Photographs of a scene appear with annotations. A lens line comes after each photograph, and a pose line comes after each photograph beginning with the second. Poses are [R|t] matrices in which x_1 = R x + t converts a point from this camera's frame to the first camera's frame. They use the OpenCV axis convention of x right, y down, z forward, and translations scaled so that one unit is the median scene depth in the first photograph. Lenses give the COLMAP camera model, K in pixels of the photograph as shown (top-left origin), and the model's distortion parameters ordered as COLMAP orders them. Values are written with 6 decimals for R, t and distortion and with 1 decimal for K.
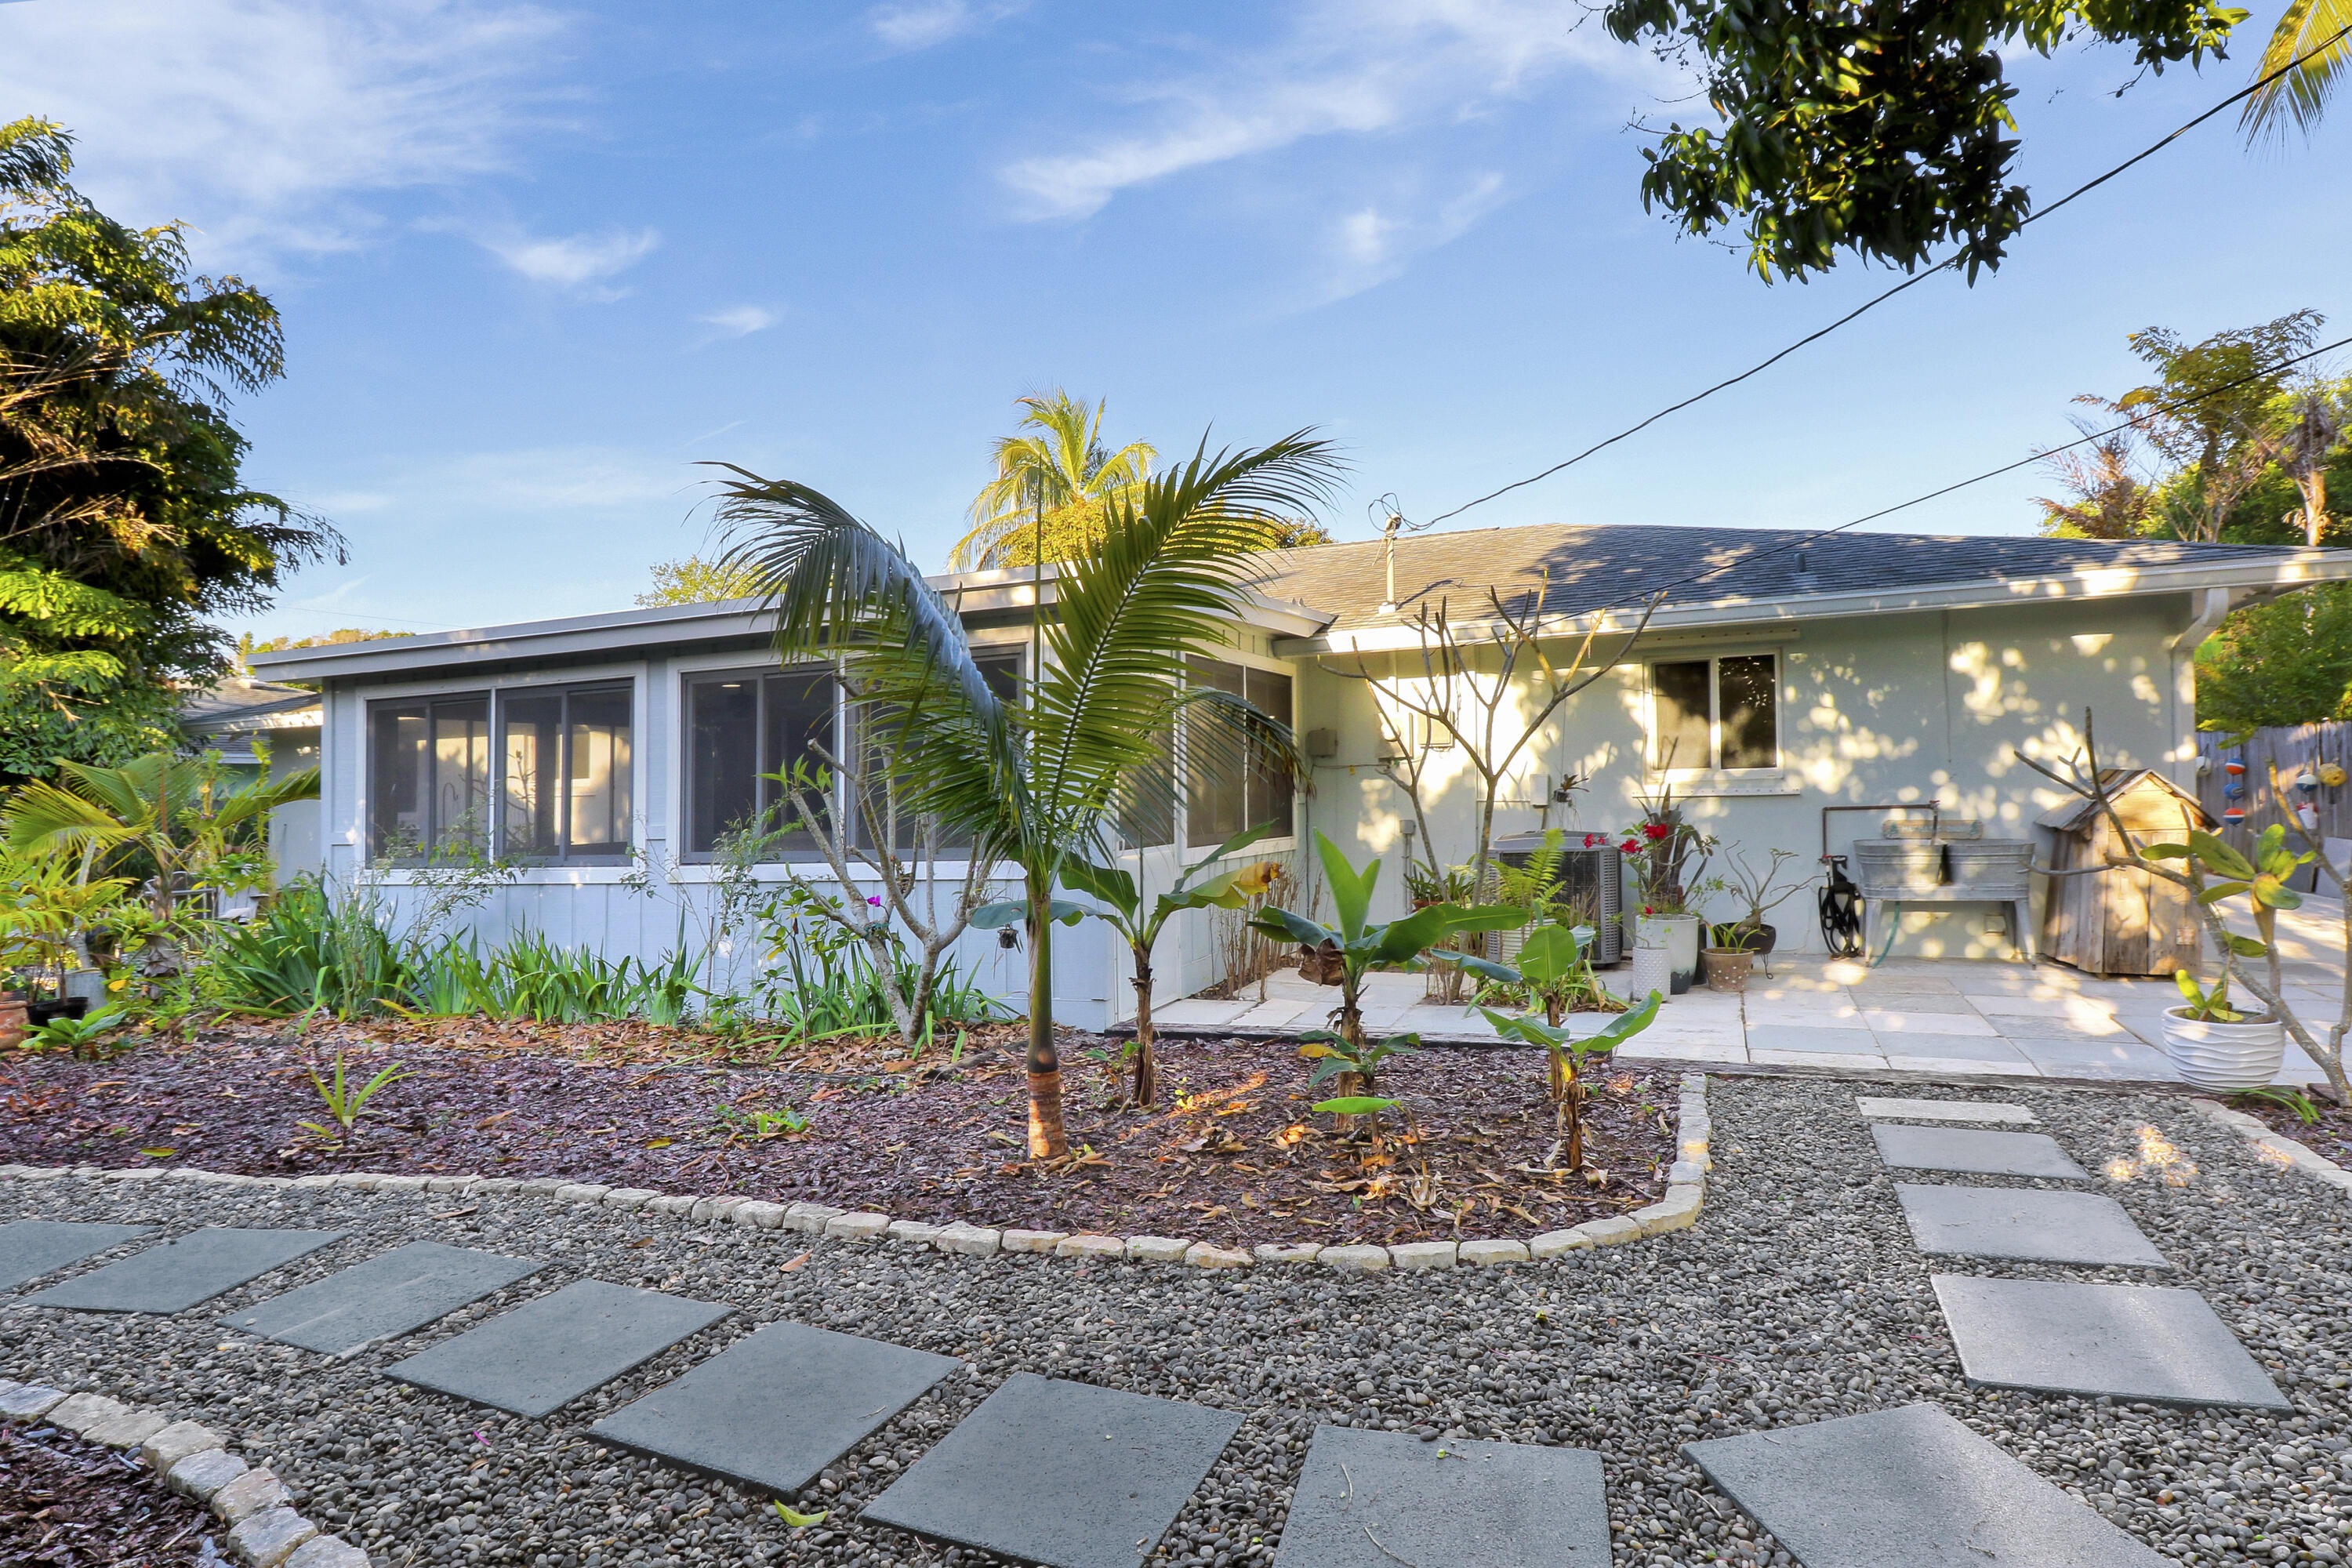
lens RADIAL K [[1175.0, 0, 1176.0], [0, 1175.0, 784.0], [0, 0, 1]] dist [-0.000962, -0.000292]
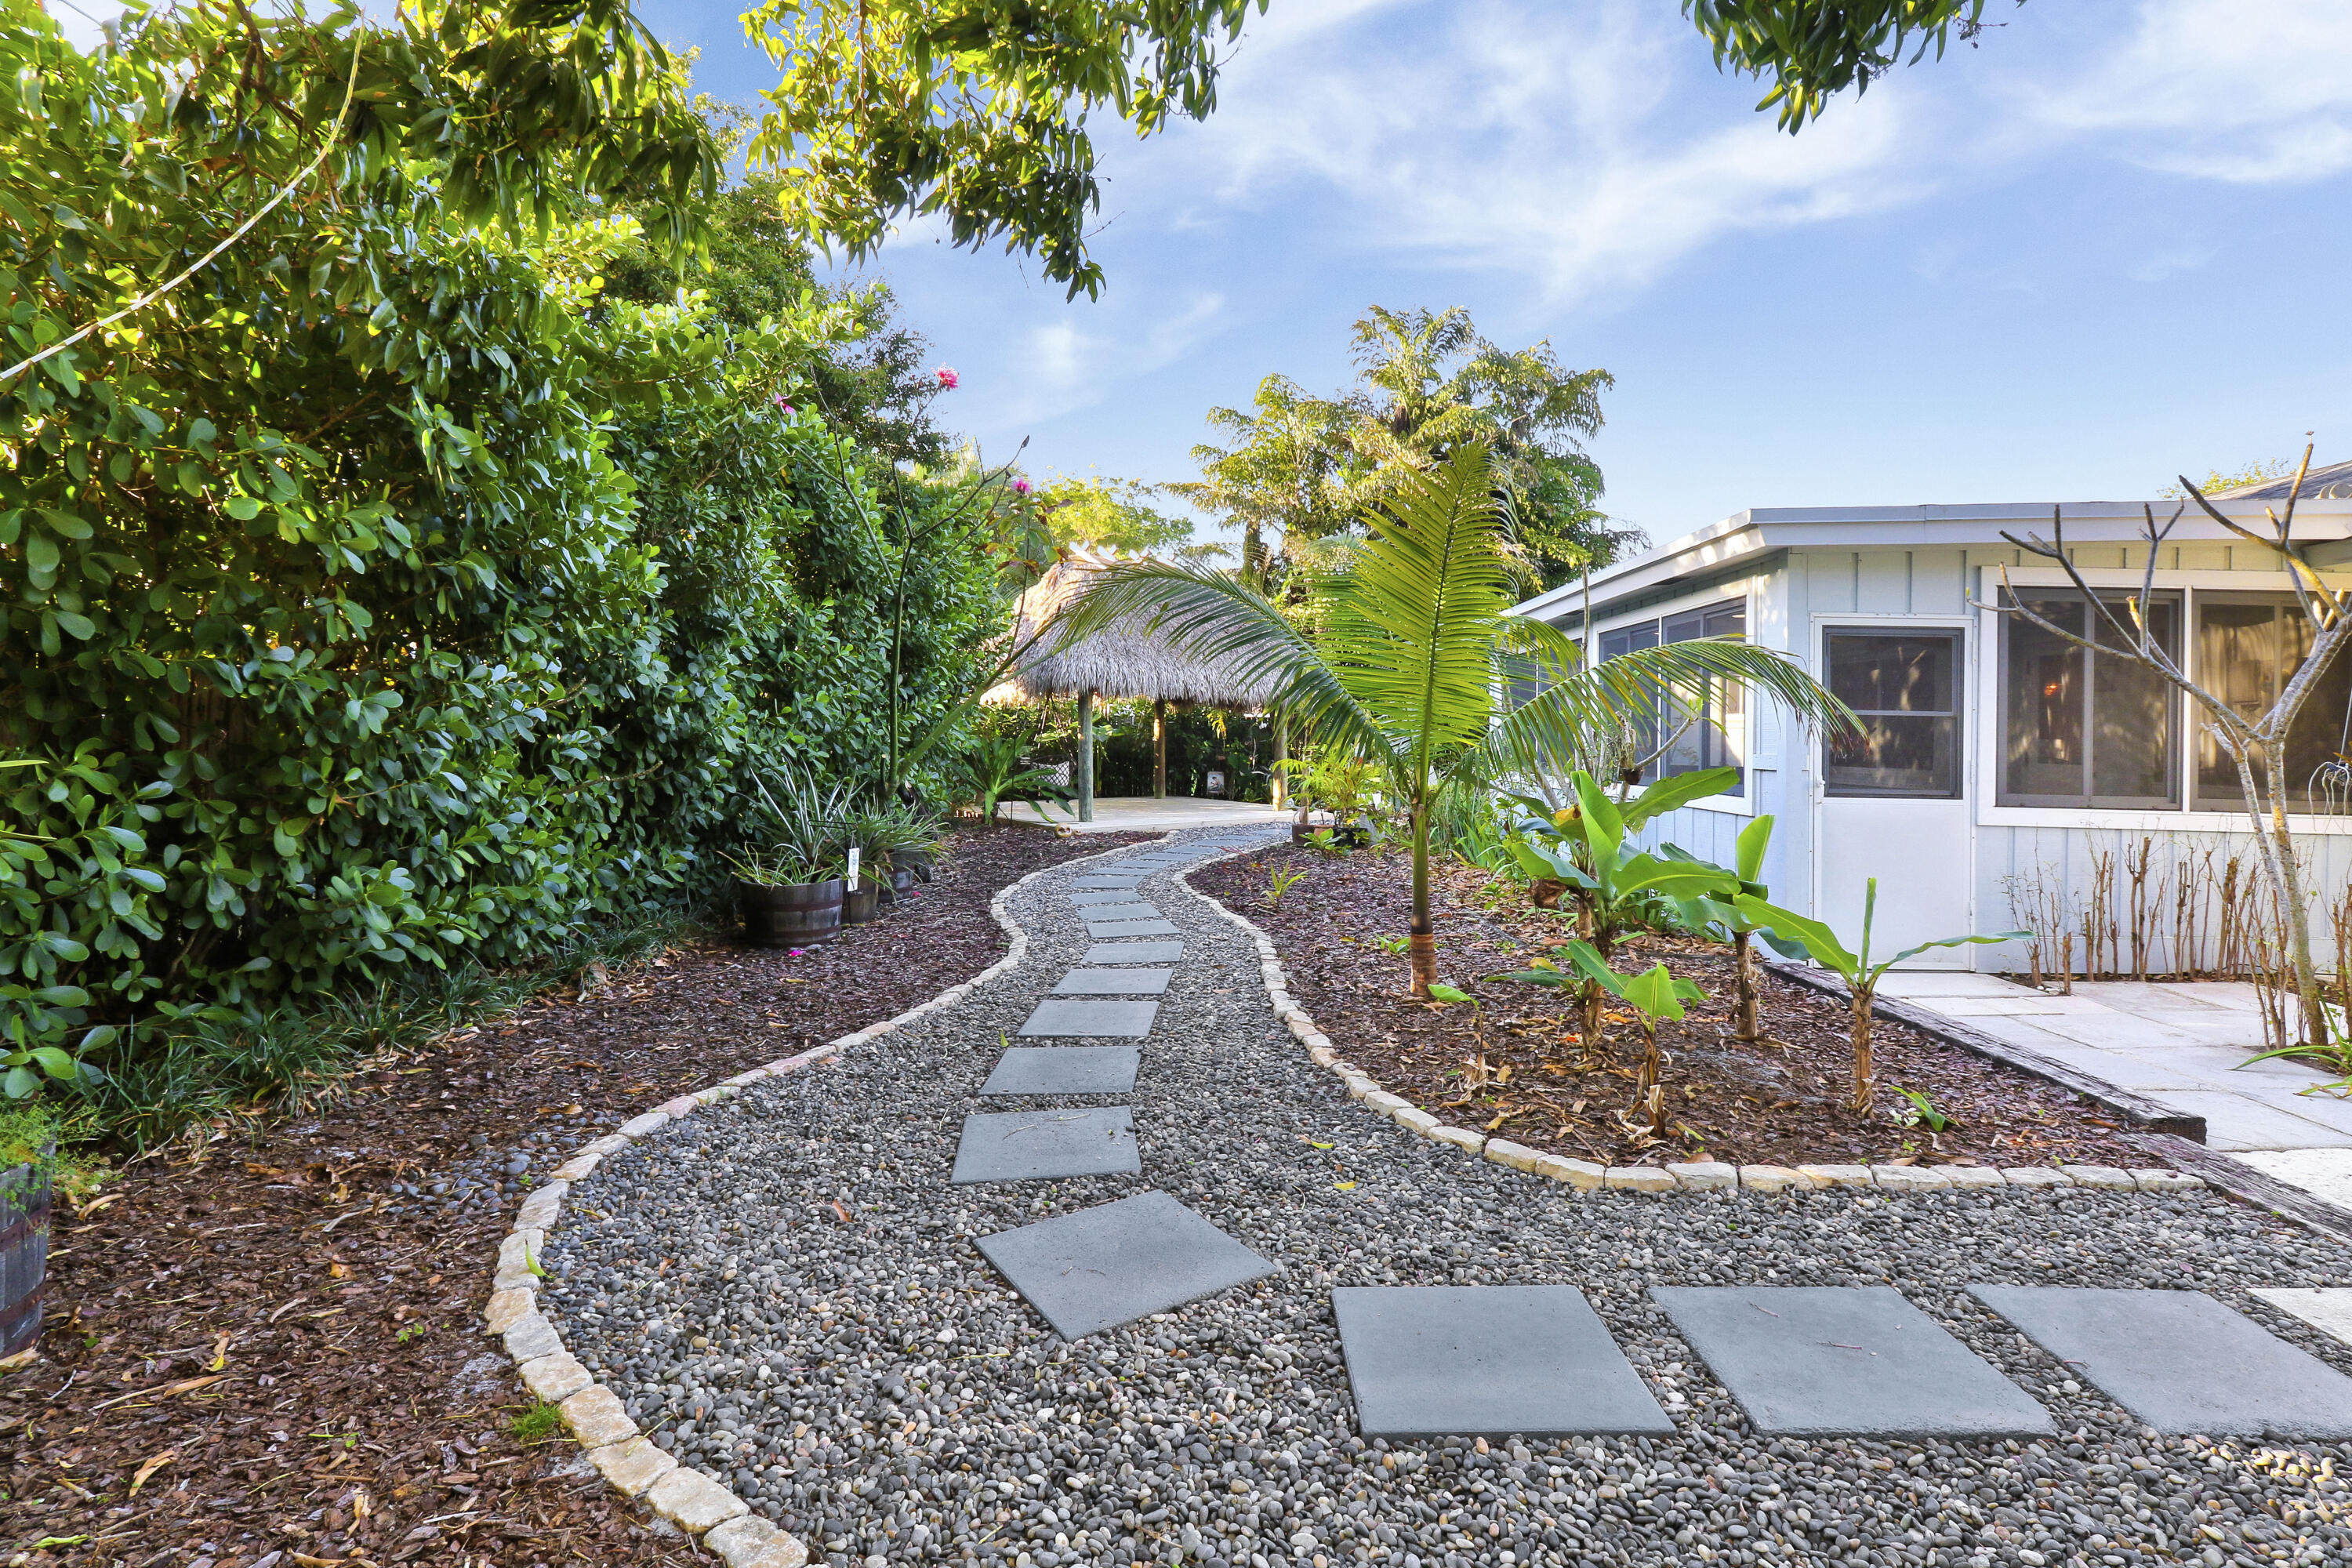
lens RADIAL K [[1129.9, 0, 1179.8], [0, 1129.9, 735.1], [0, 0, 1]] dist [-0.002754, -0.001274]
pose [[0.274618, 0.007417, -0.961525, 1.228503], [0.014511, 0.999824, 0.011857, 0.000855], [0.961444, -0.017209, 0.274463, 0.459119]]
